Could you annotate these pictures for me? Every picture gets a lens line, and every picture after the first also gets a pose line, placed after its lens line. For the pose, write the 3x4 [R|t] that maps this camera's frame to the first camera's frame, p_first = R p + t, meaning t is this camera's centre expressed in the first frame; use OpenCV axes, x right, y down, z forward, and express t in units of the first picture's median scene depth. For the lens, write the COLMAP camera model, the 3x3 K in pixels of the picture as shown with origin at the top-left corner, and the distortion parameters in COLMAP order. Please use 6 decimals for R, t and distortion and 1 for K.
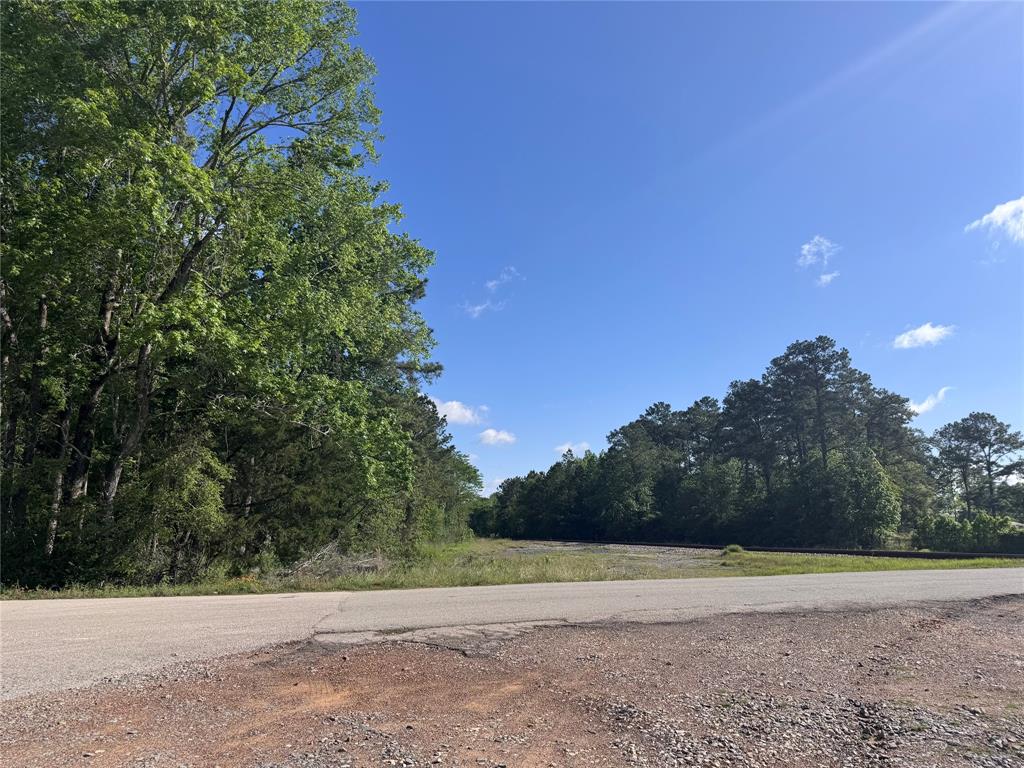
lens RADIAL K [[719.7, 0, 518.8], [0, 719.7, 377.6], [0, 0, 1]] dist [0.071870, -0.099993]
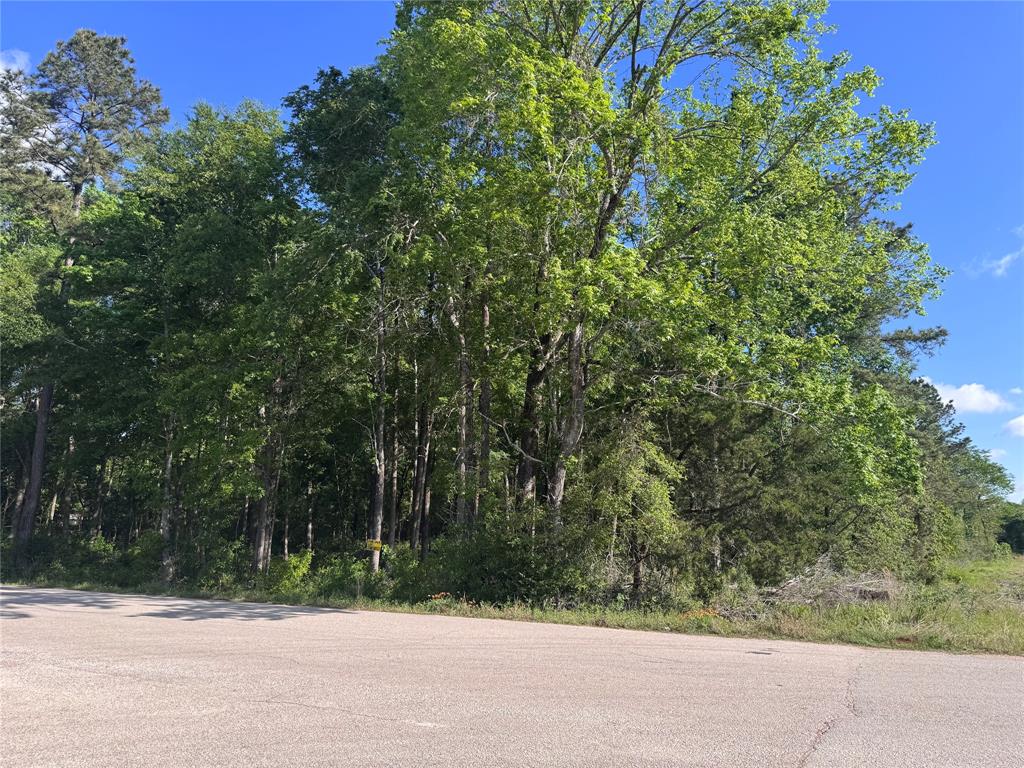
lens RADIAL K [[719.7, 0, 518.8], [0, 719.7, 377.6], [0, 0, 1]] dist [0.071870, -0.099993]
pose [[0.806643, -0.103198, -0.581960, -0.054744], [0.099194, 0.994310, -0.038829, 0.036863], [0.582656, -0.026406, 0.812290, 0.219618]]
